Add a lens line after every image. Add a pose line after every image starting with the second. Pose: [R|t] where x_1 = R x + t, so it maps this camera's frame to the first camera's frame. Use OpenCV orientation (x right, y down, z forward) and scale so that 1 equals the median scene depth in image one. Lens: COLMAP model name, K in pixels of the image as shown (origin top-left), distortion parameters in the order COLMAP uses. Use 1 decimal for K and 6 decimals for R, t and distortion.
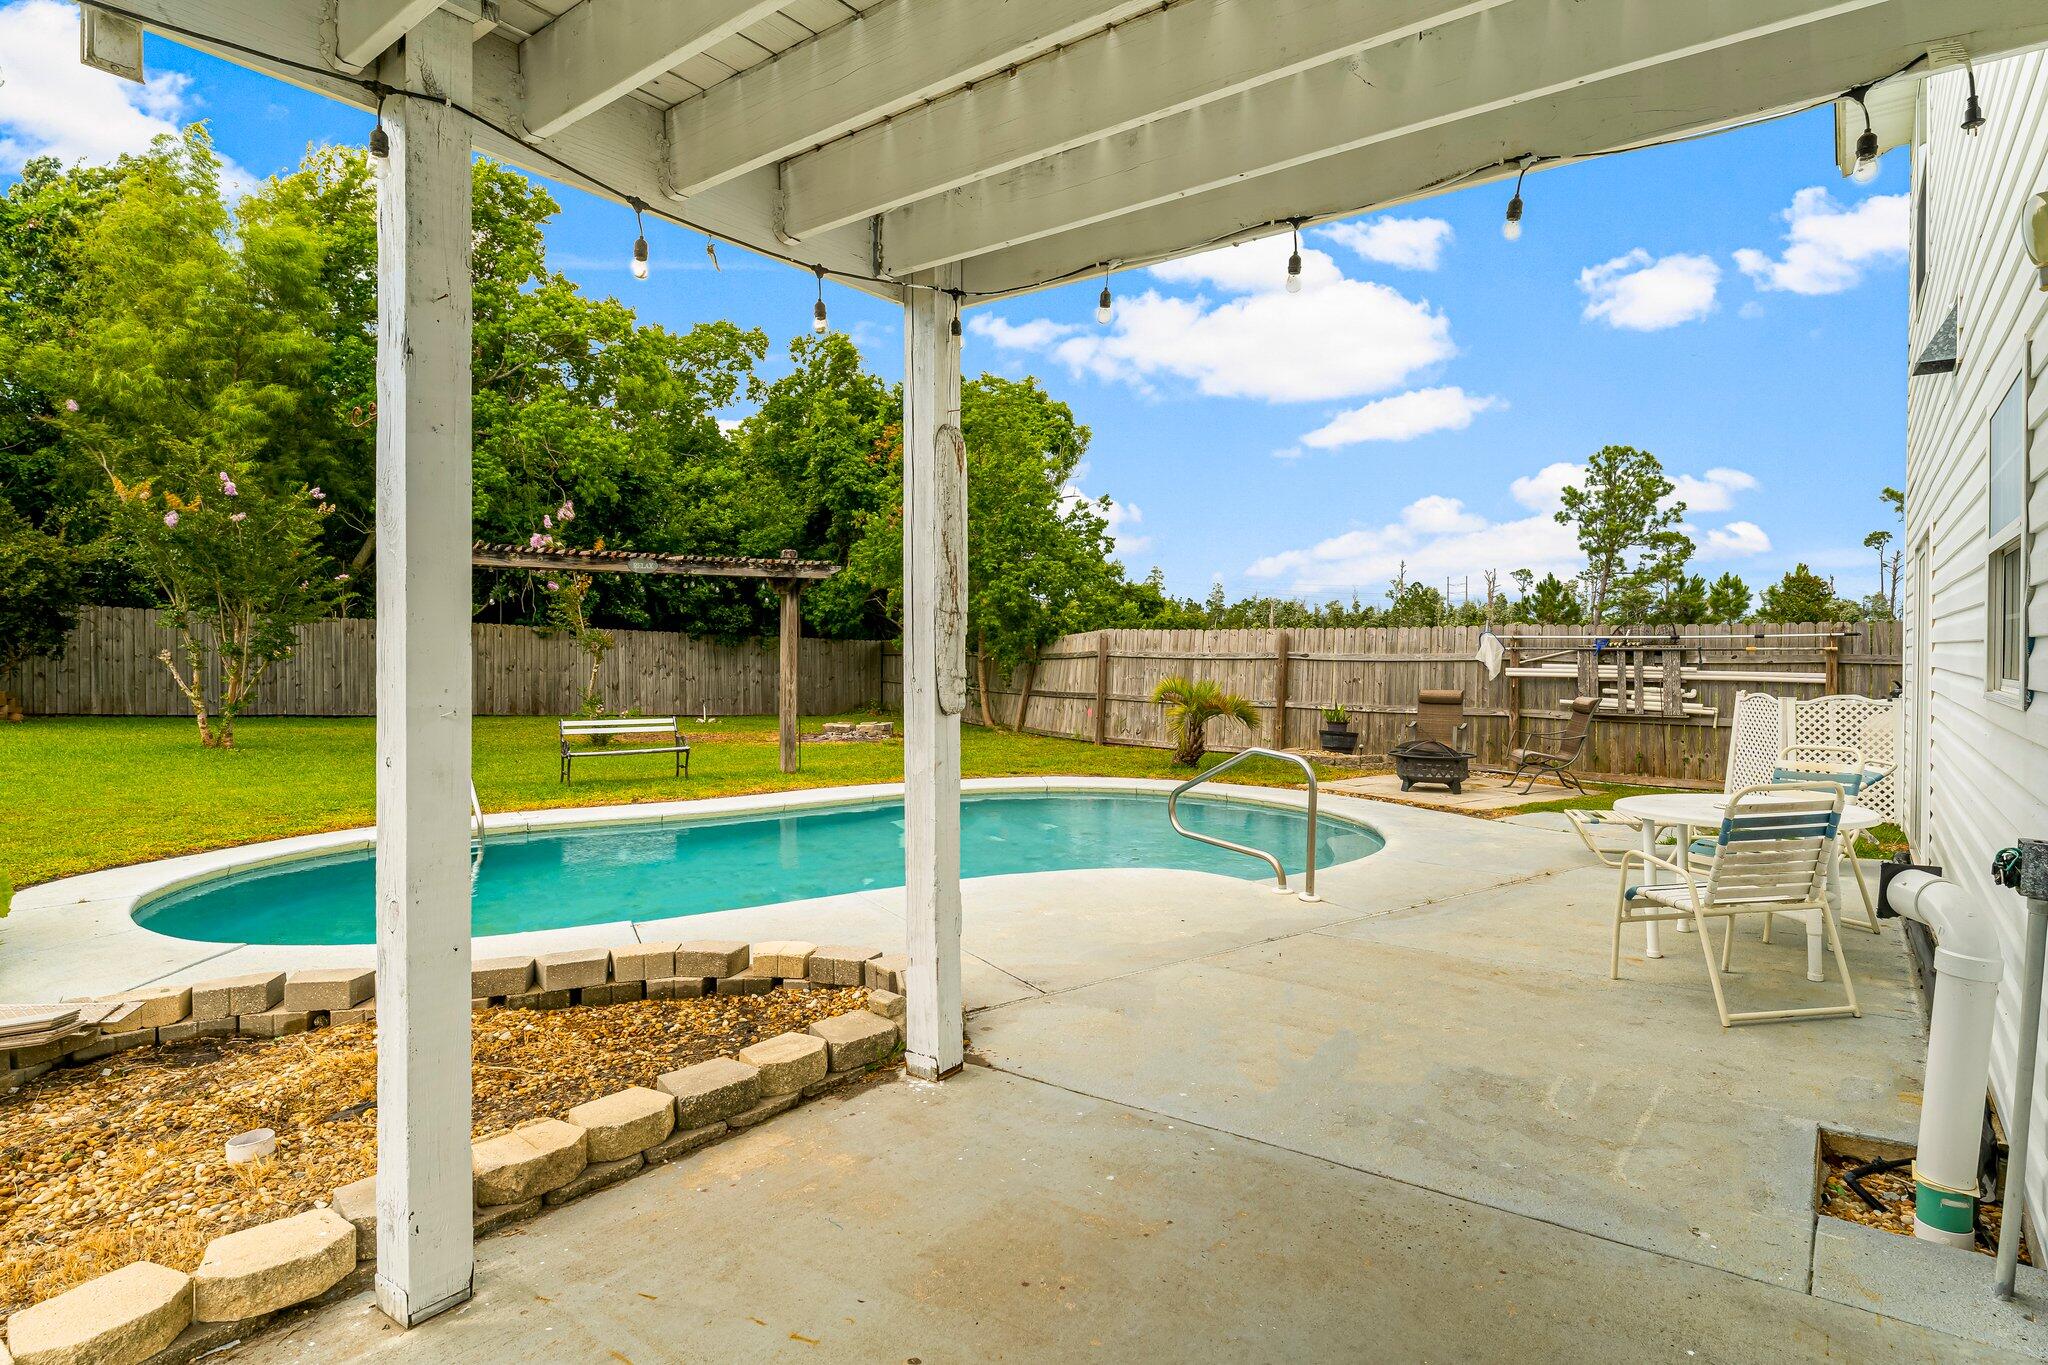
lens RADIAL K [[1071.5, 0, 1028.7], [0, 1071.5, 665.5], [0, 0, 1]] dist [-0.002456, -0.000939]
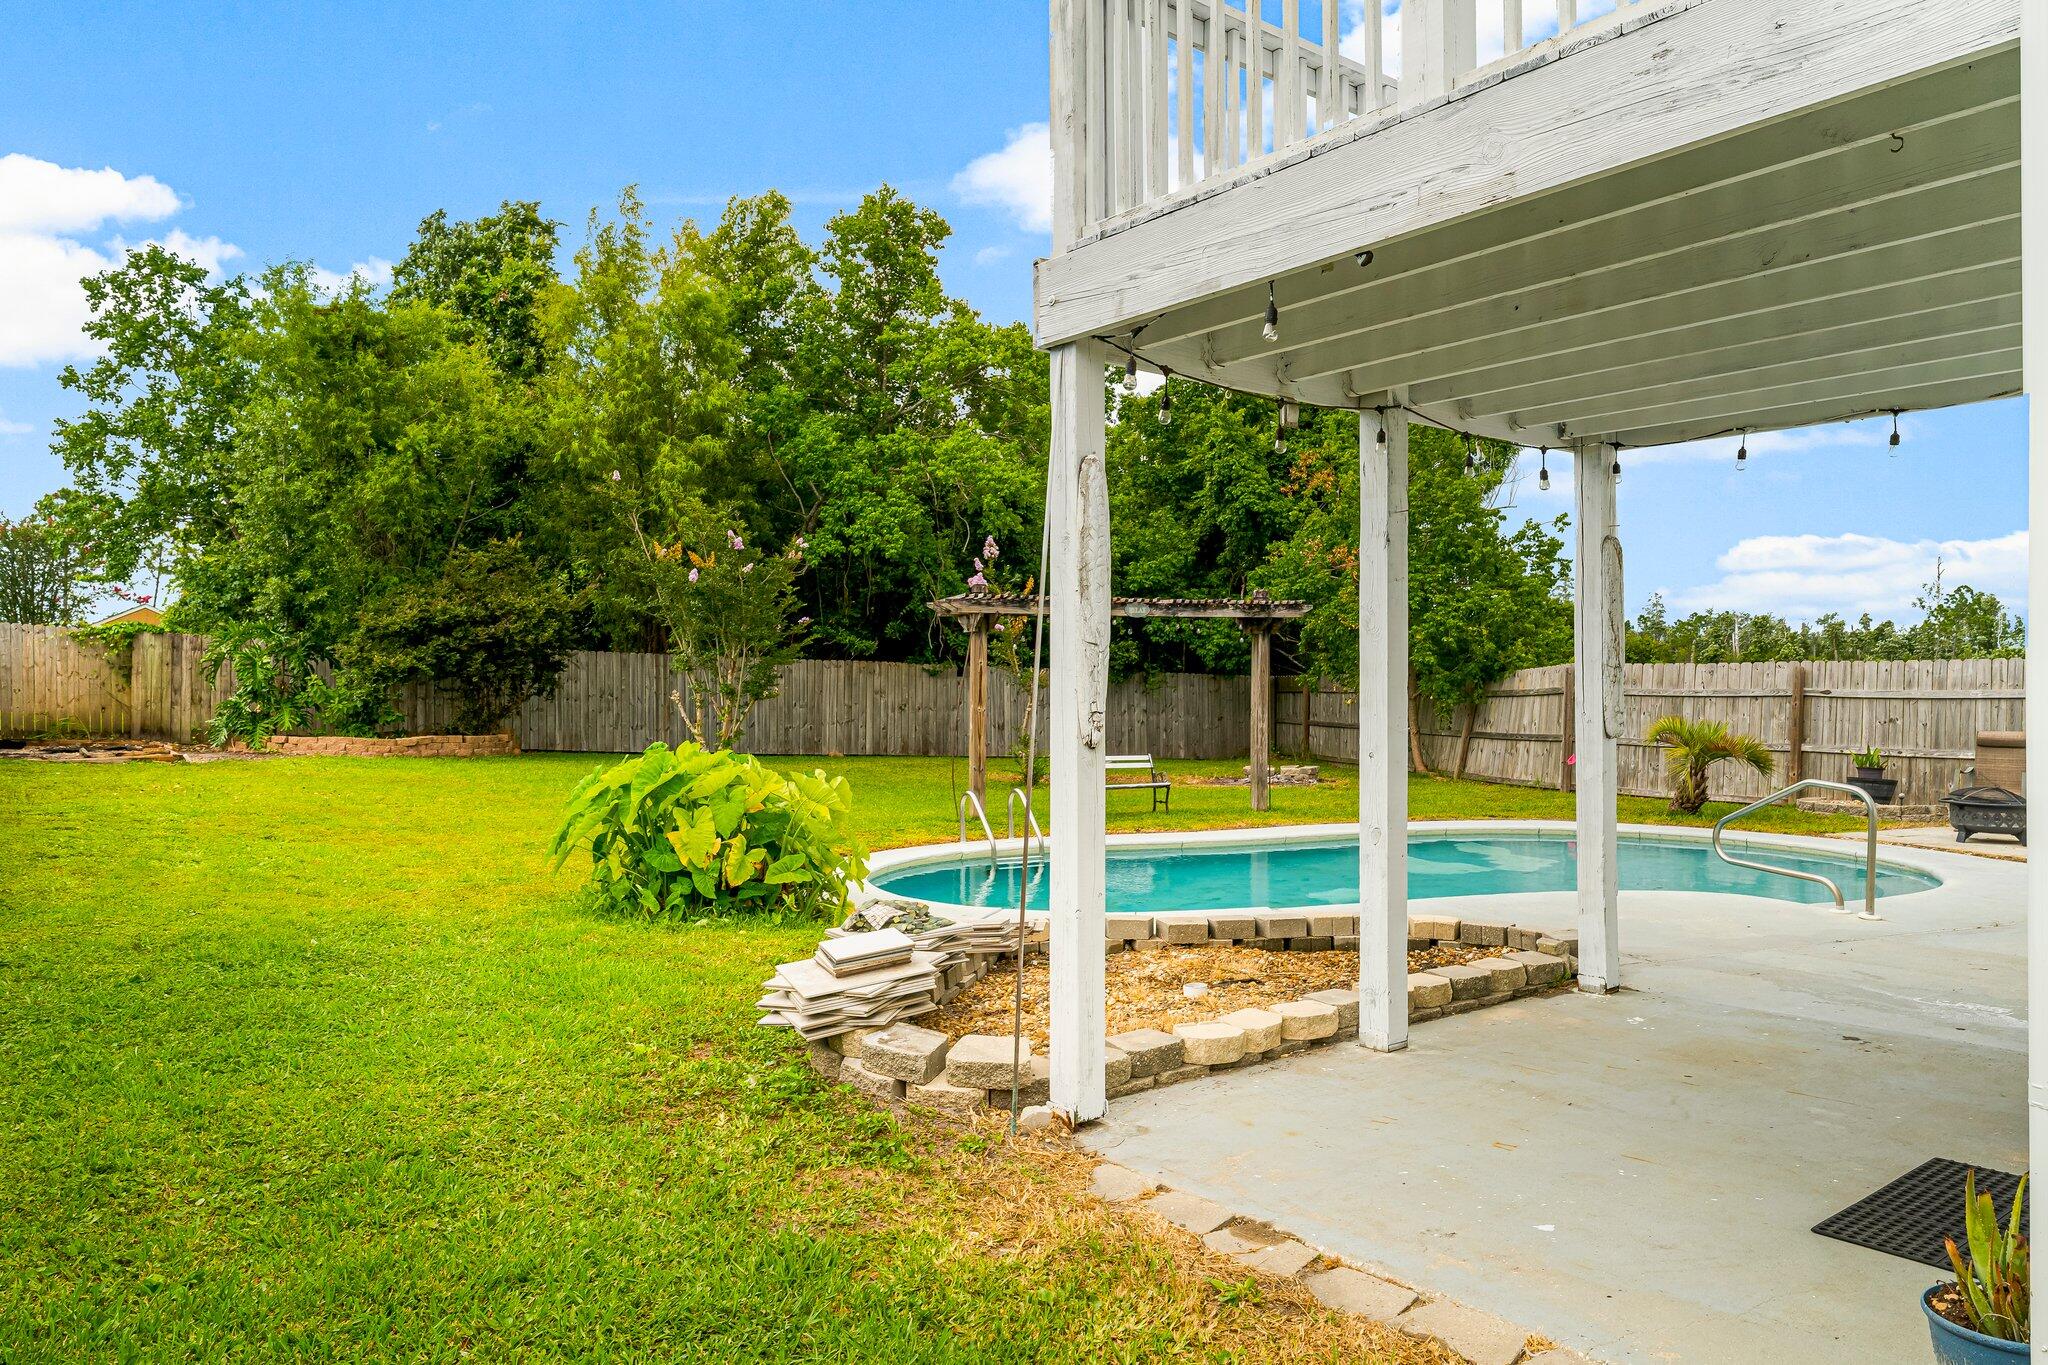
lens RADIAL K [[1347.1, 0, 1024.0], [0, 1347.1, 682.5], [0, 0, 1]] dist [0.000390, -0.001051]
pose [[0.966146, -0.005129, -0.257945, -0.086226], [0.000945, 0.999866, -0.016342, 0.000111], [0.257994, 0.015545, 0.966021, -0.220420]]
